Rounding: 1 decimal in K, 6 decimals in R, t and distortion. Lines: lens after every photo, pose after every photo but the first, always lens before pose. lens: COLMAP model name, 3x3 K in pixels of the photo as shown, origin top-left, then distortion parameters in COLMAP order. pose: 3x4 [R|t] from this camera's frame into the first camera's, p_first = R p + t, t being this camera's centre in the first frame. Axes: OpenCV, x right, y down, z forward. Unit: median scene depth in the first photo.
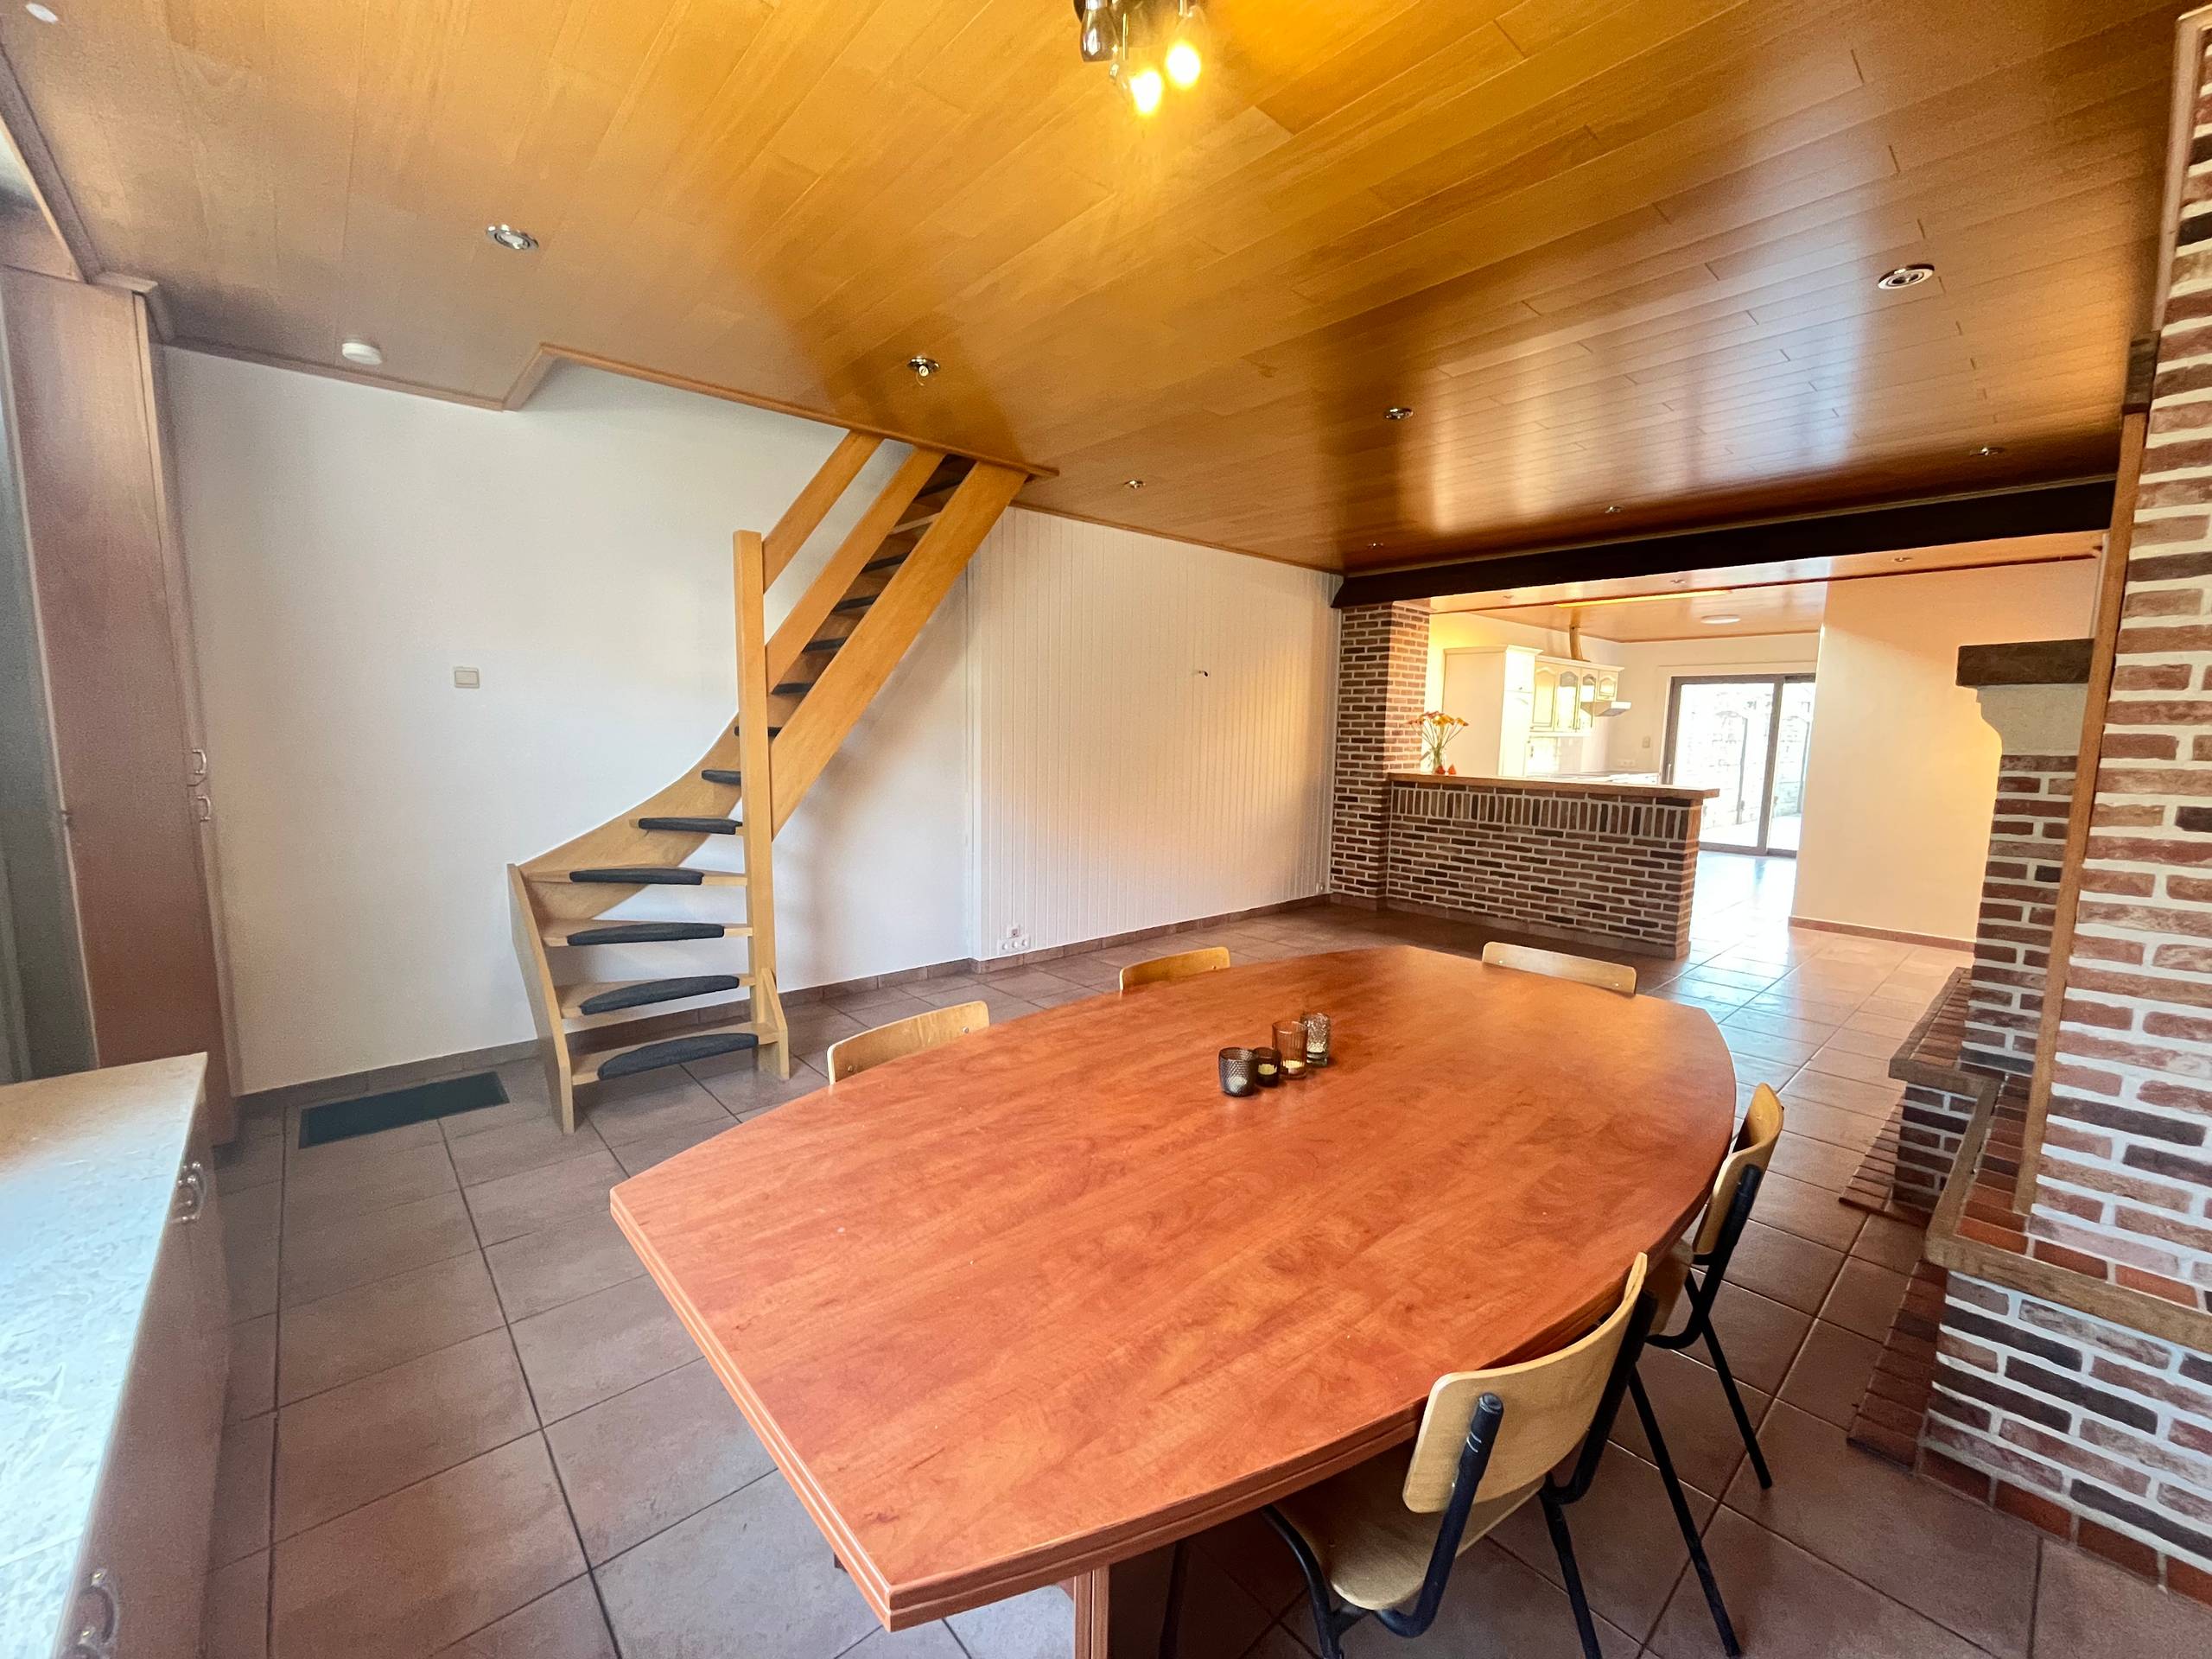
lens RADIAL K [[894.3, 0, 1101.5], [0, 894.3, 832.8], [0, 0, 1]] dist [-0.002570, -0.000218]
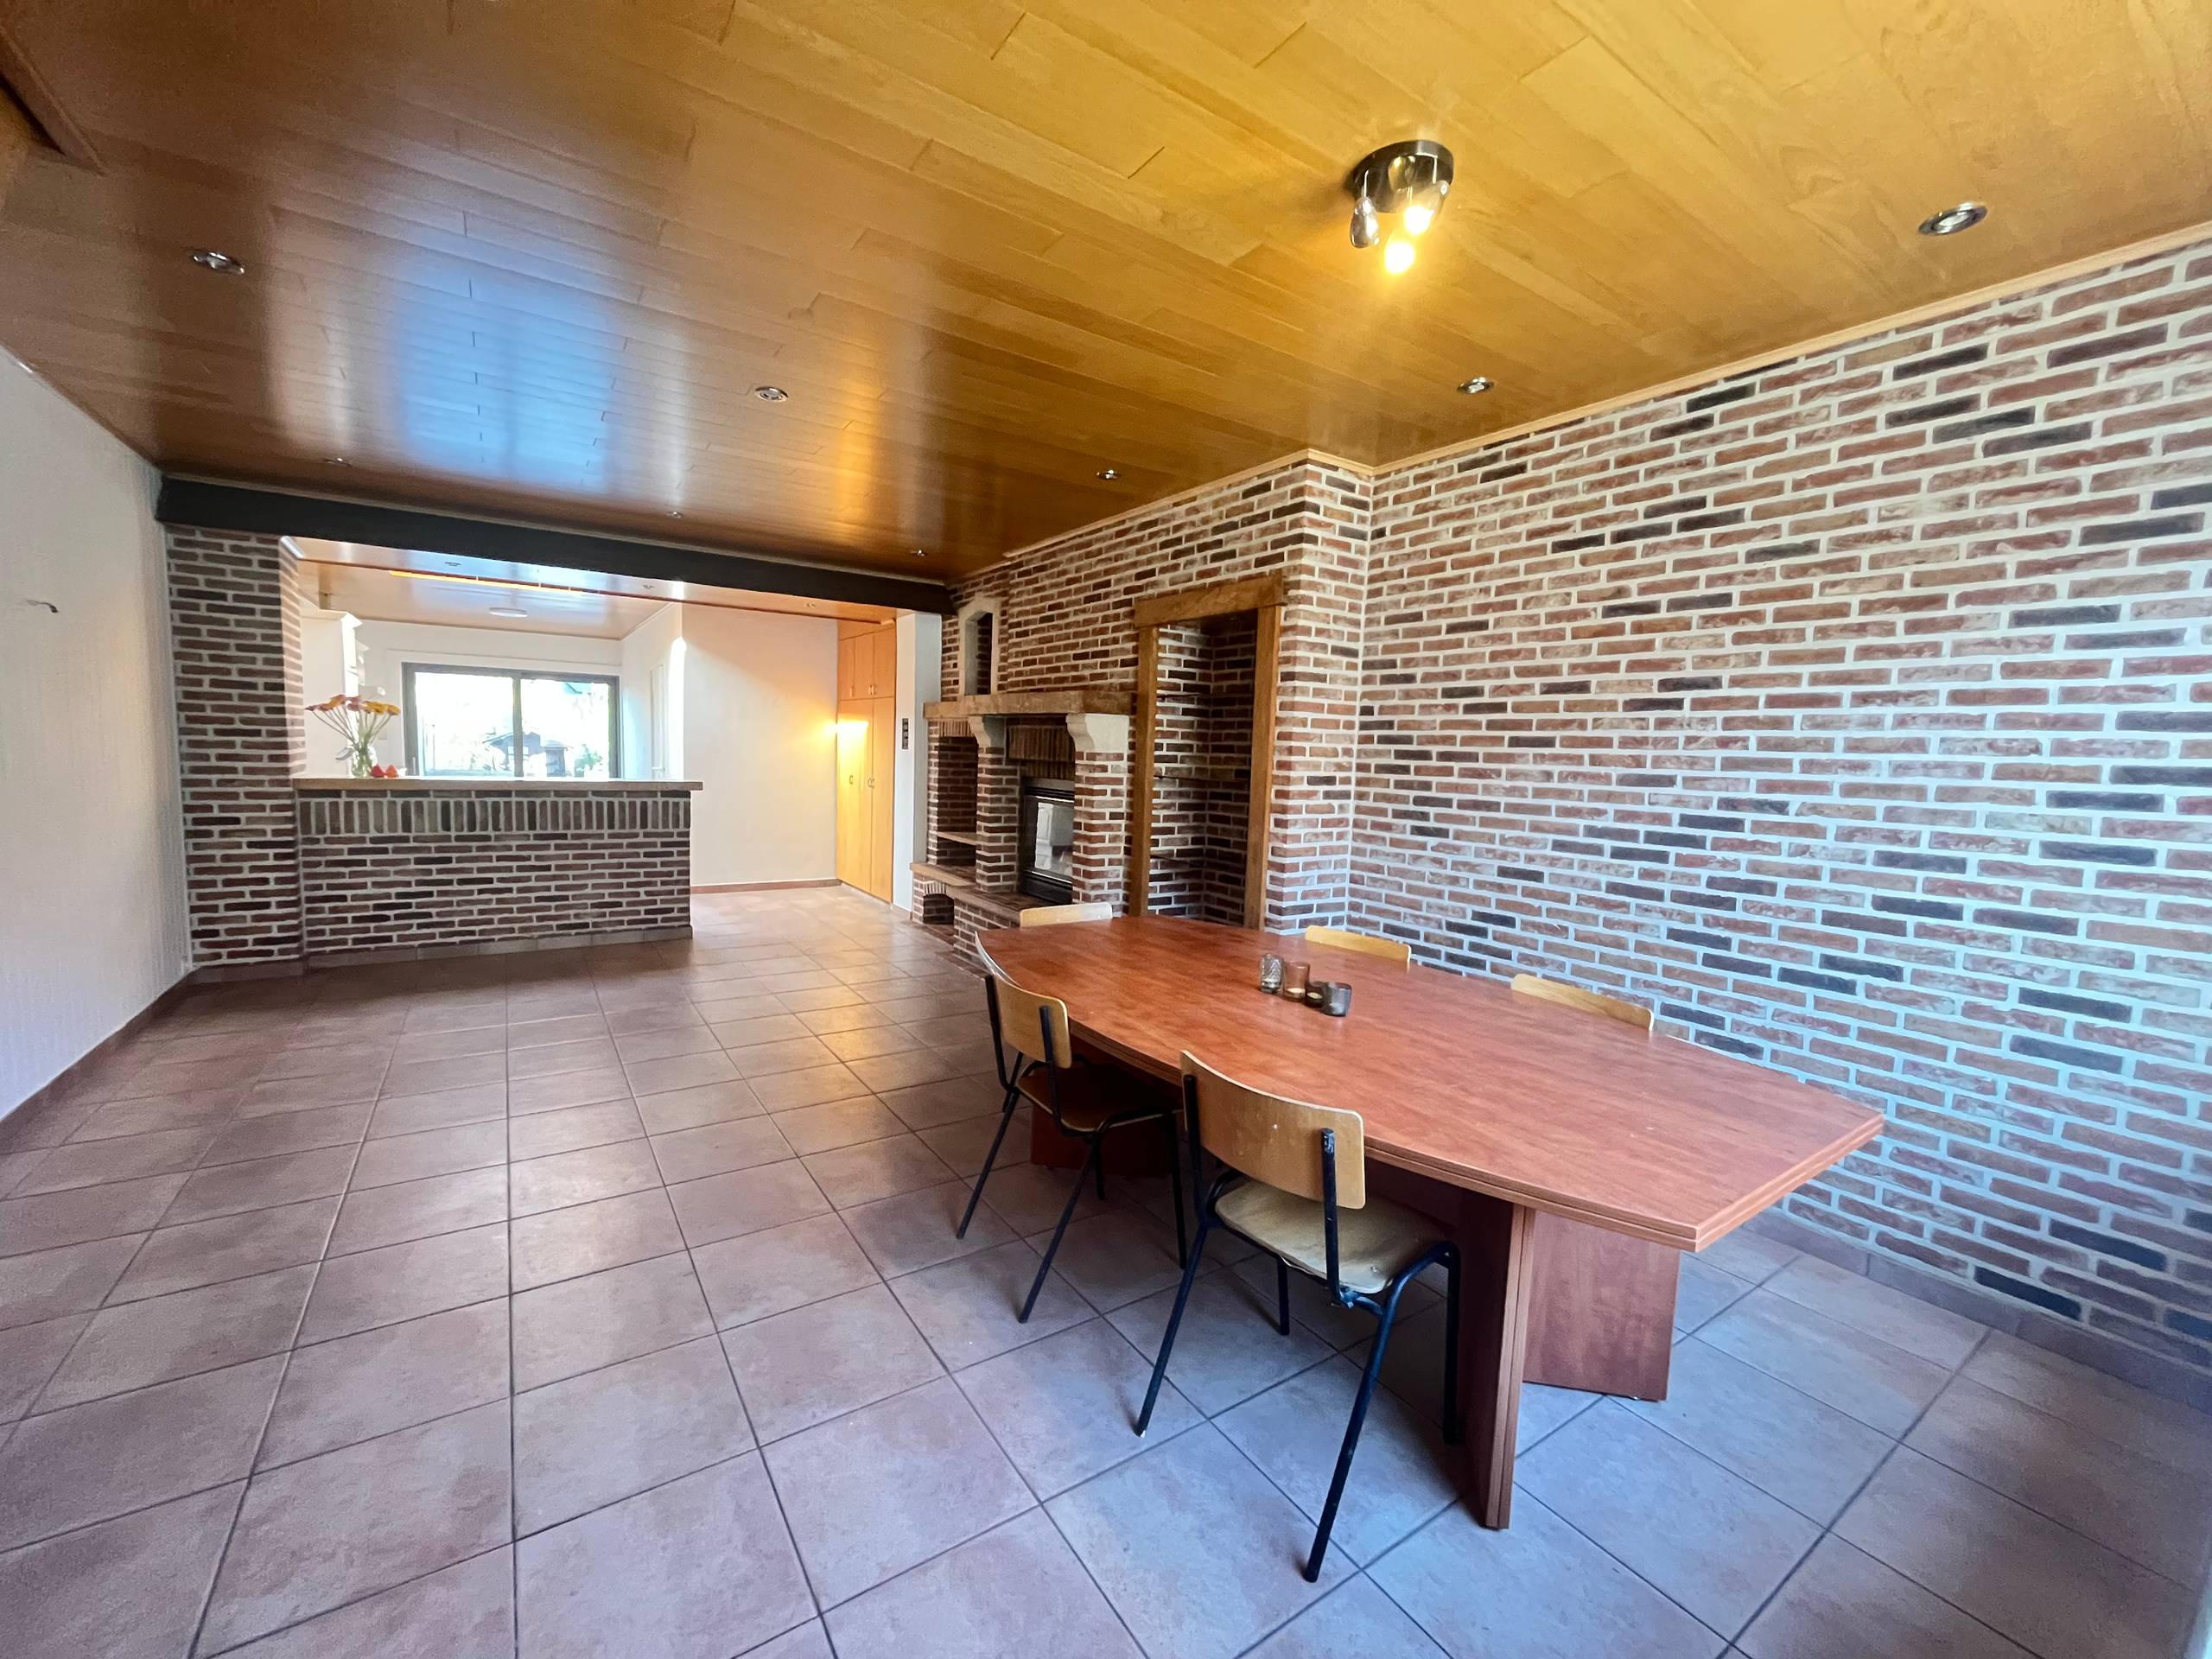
lens RADIAL K [[894.3, 0, 1100.8], [0, 894.3, 827.6], [0, 0, 1]] dist [-0.002570, -0.000218]
pose [[0.136814, -0.096279, 0.985907, -0.325594], [0.087665, 0.992537, 0.084761, -0.037037], [-0.986710, 0.074833, 0.144234, 0.306375]]
